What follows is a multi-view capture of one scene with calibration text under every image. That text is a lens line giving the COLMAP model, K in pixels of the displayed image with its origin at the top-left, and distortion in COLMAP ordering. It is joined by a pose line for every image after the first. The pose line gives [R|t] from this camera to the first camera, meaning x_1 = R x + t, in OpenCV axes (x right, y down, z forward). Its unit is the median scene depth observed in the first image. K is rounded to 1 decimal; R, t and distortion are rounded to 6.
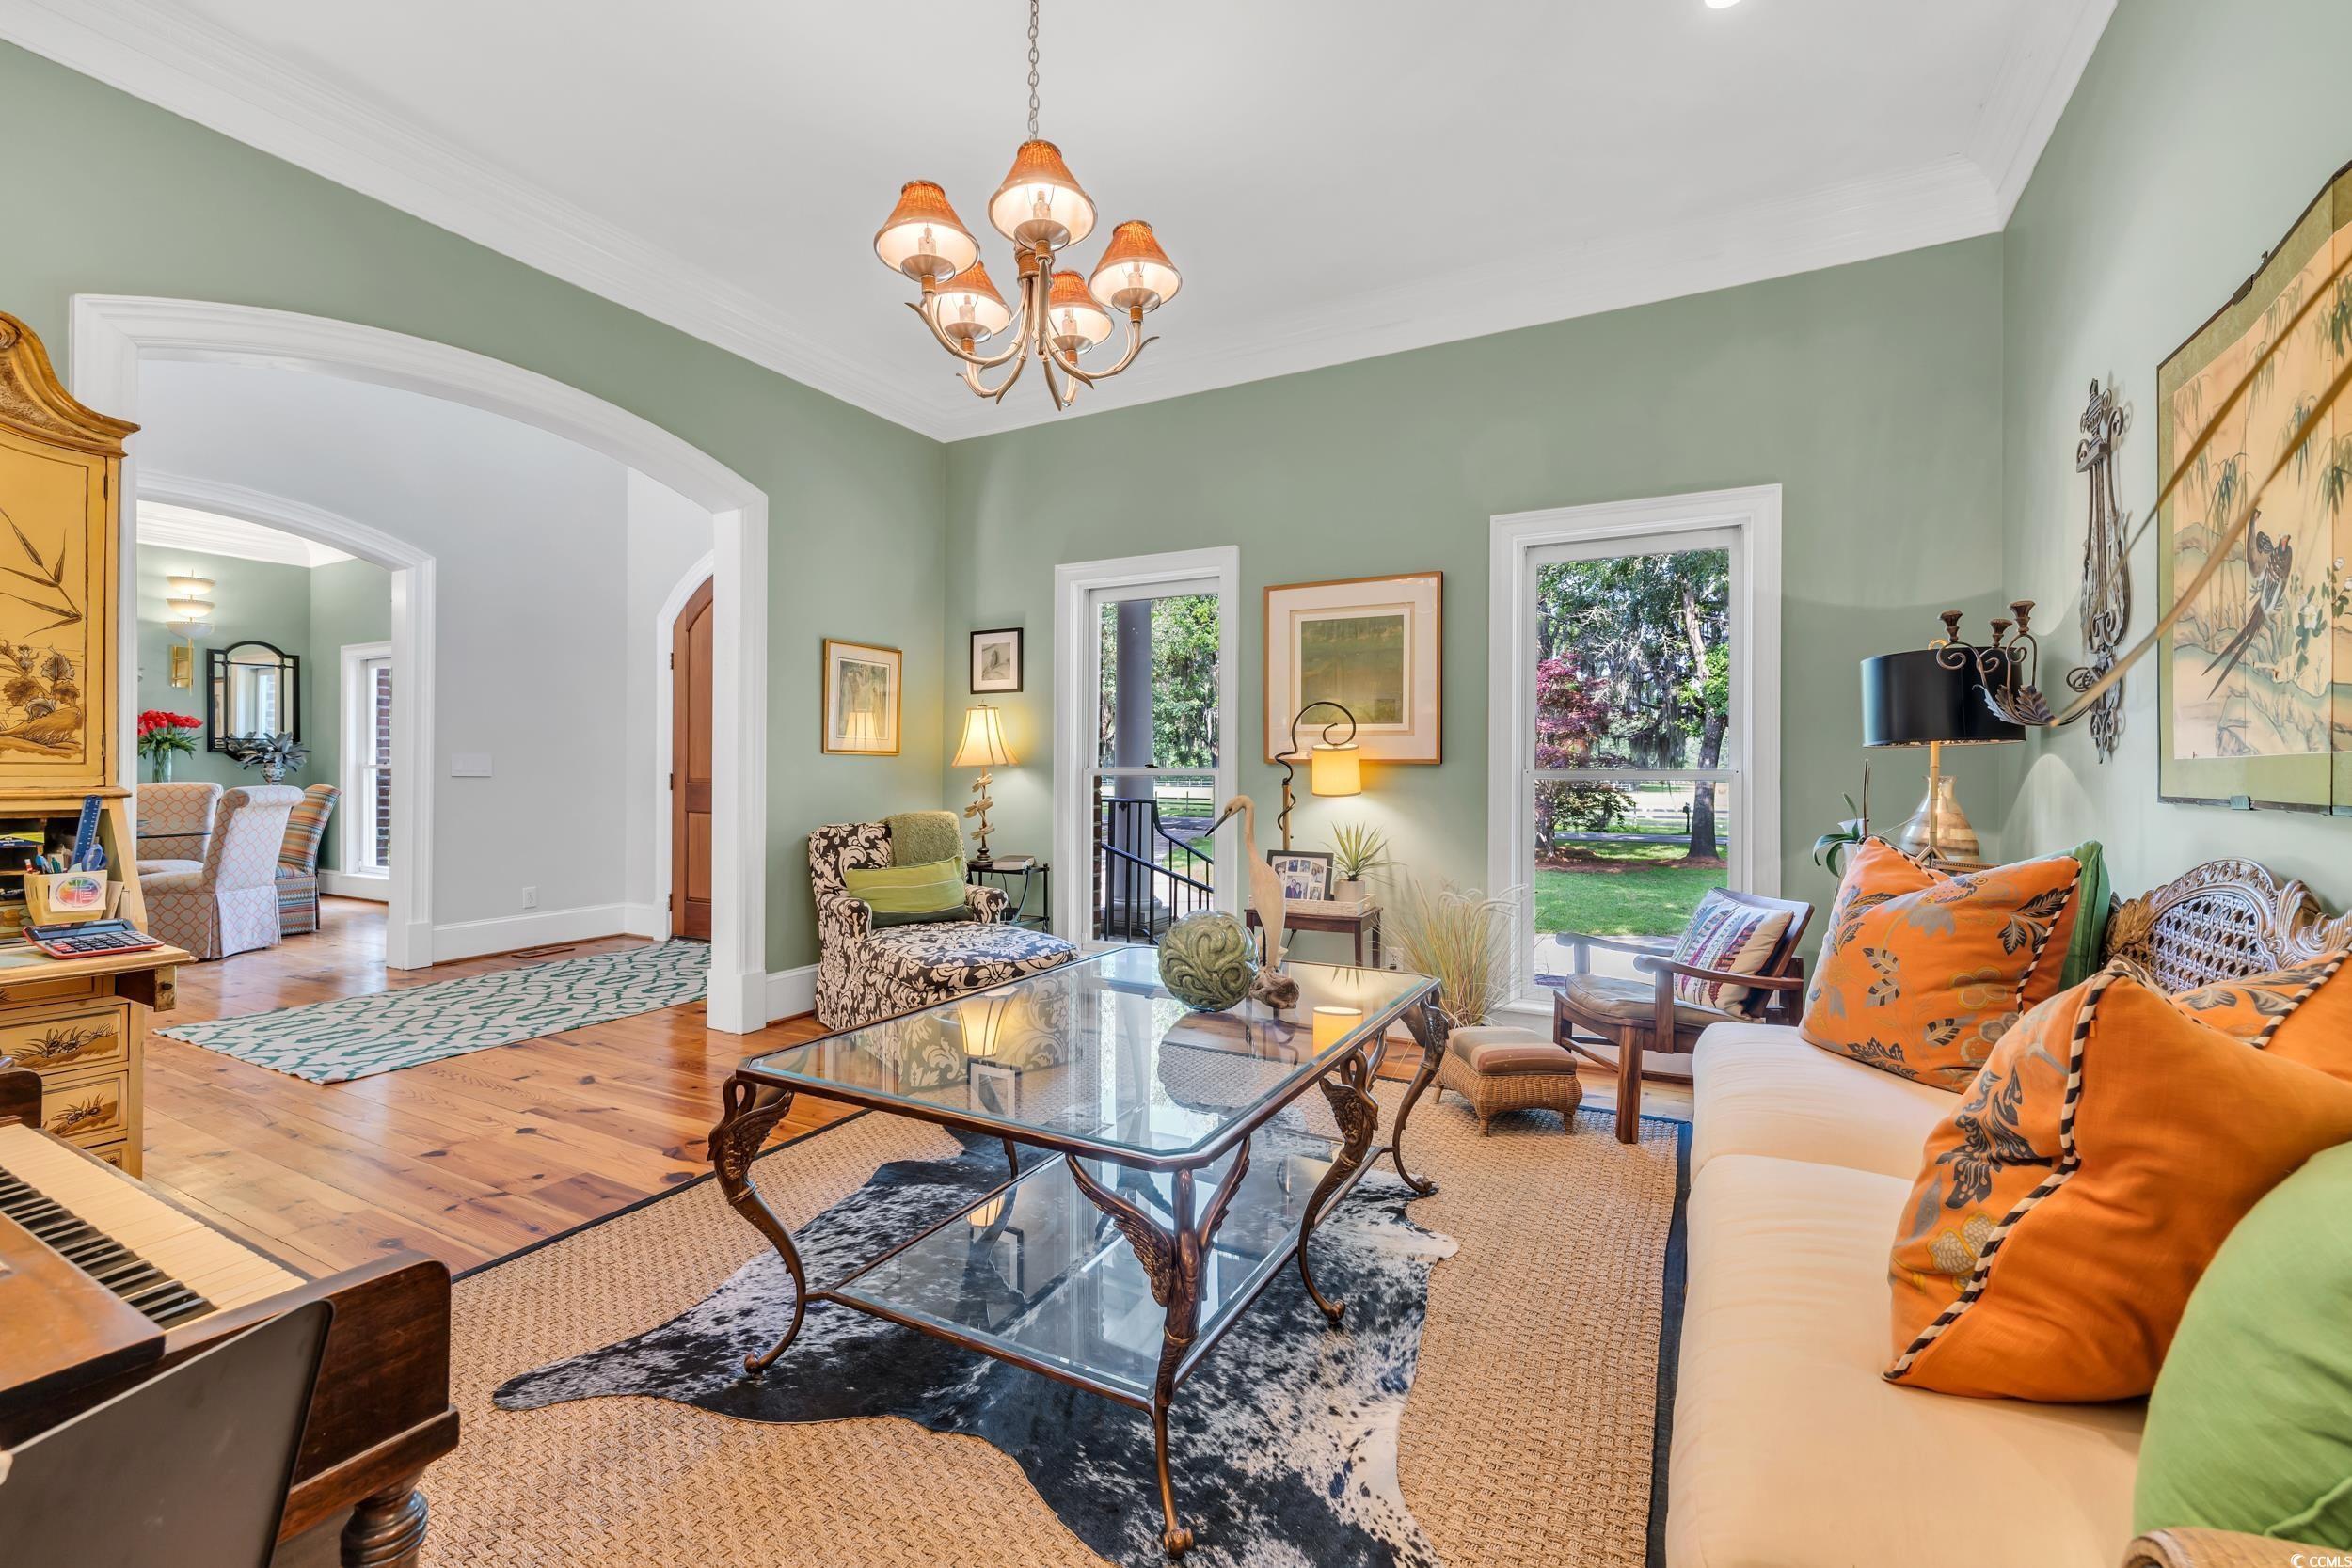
lens RADIAL K [[993.0, 0, 1180.0], [0, 993.0, 768.2], [0, 0, 1]] dist [0.014641, -0.000107]
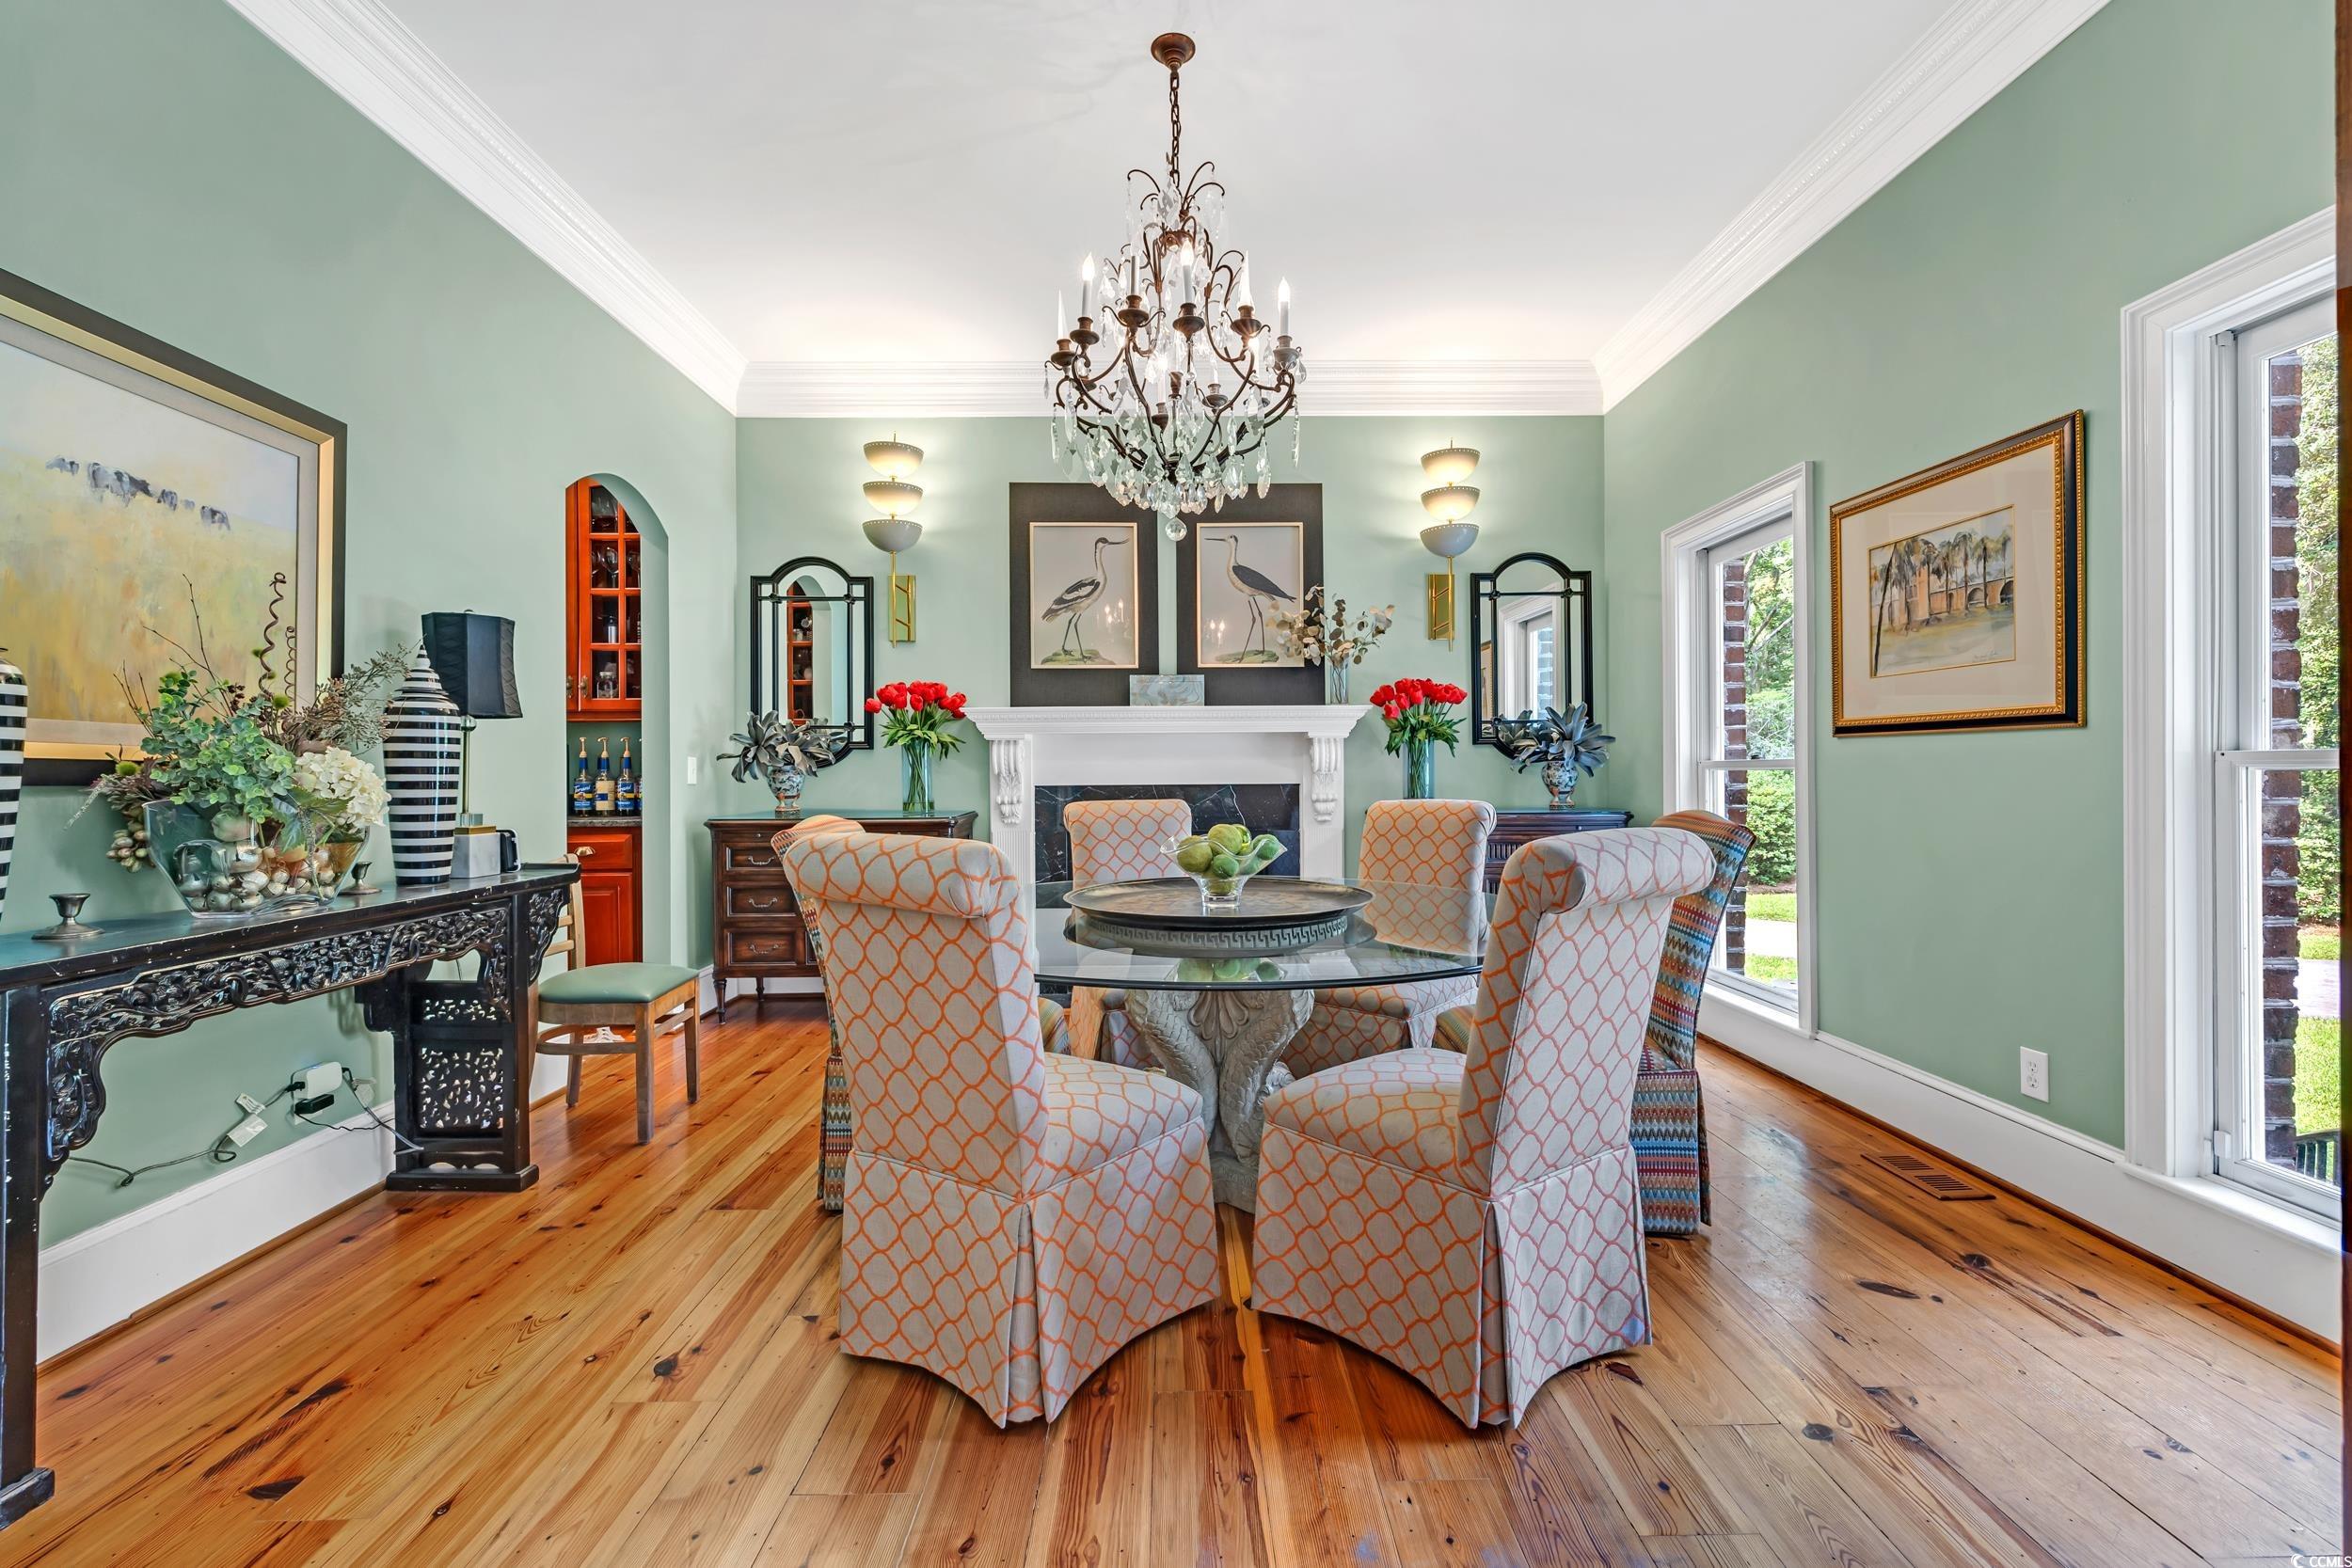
lens RADIAL K [[987.1, 0, 1186.7], [0, 987.1, 776.9], [0, 0, 1]] dist [-0.000516, -0.000117]
pose [[0.493086, -0.005762, -0.869961, -0.537171], [0.010233, 0.999947, -0.000823, 0.001965], [0.869920, -0.008497, 0.493119, 0.559459]]
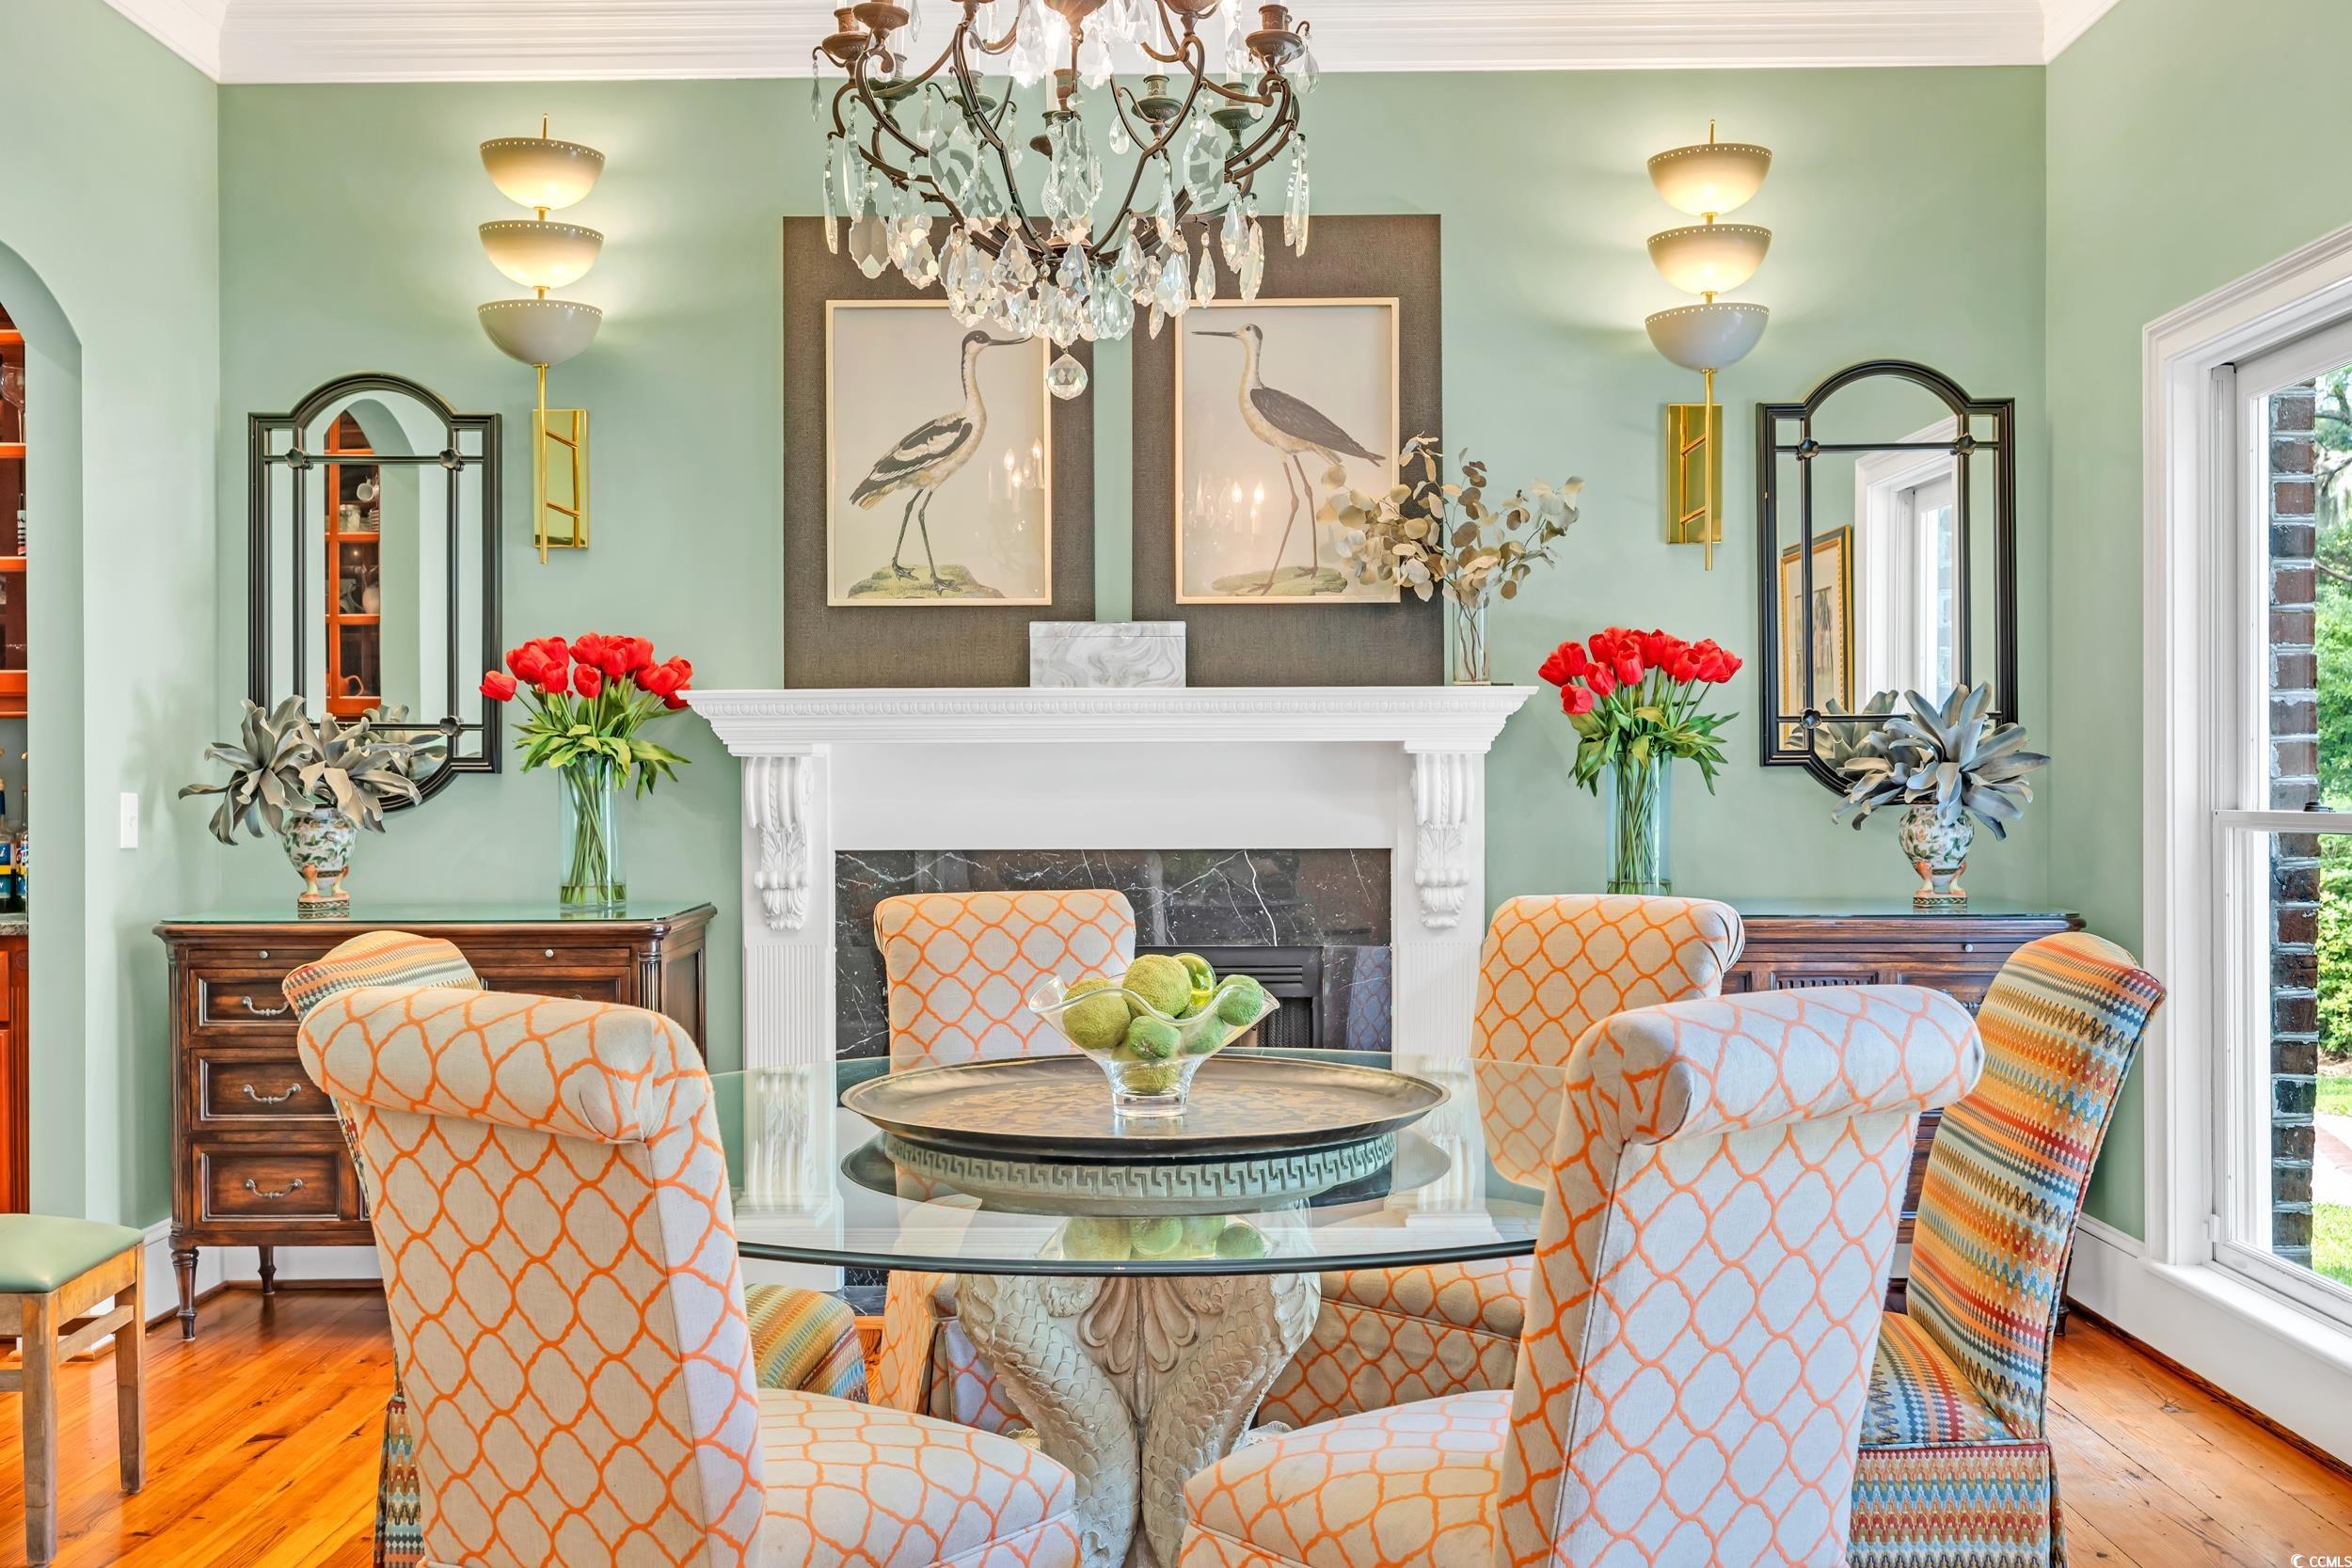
lens RADIAL K [[2282.6, 0, 1179.3], [0, 2282.6, 802.8], [0, 0, 1]] dist [0.002909, 0.002375]
pose [[0.465699, -0.000127, -0.884943, -0.472427], [0.007121, 0.999968, 0.003604, -0.009375], [0.884915, -0.007980, 0.465685, 0.554671]]
